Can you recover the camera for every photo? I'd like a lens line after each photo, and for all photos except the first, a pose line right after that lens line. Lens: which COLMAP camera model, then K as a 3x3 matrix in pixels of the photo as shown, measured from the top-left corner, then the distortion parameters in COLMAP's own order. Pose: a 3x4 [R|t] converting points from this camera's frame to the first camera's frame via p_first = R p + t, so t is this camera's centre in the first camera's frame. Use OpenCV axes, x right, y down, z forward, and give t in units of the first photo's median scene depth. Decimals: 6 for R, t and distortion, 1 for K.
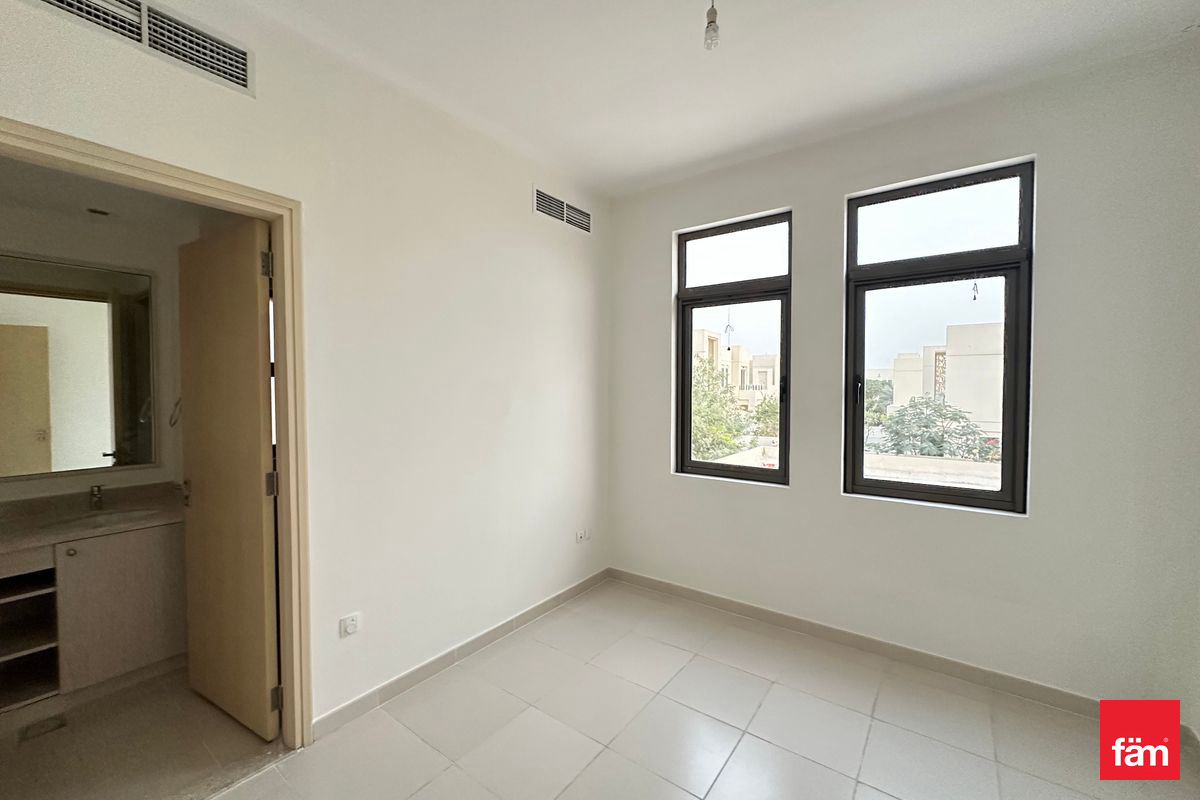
lens RADIAL K [[478.5, 0, 599.8], [0, 478.5, 396.8], [0, 0, 1]] dist [-0.003348, 0.000752]
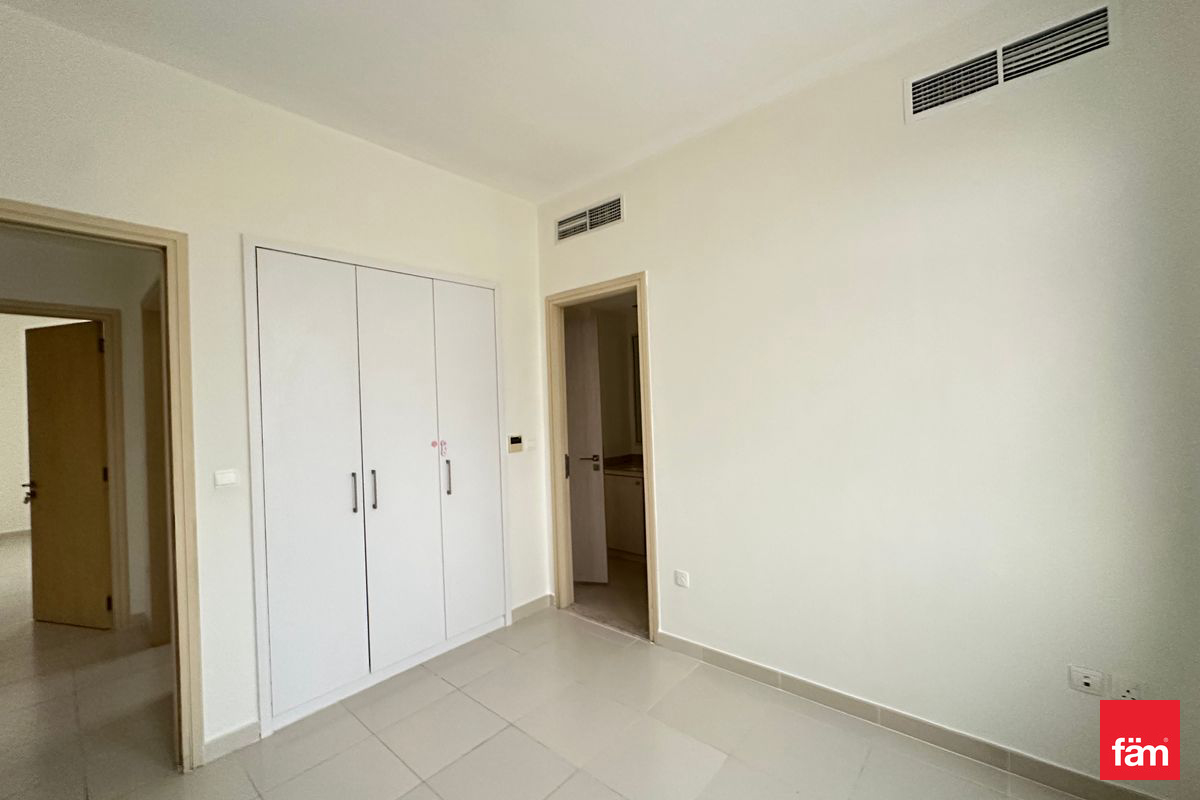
lens RADIAL K [[478.5, 0, 603.1], [0, 478.5, 404.3], [0, 0, 1]] dist [-0.003348, 0.000752]
pose [[-0.066867, -0.010776, -0.997704, 0.867122], [0.001238, 0.999940, -0.010883, 0.023784], [0.997761, -0.001963, -0.066850, 0.966595]]
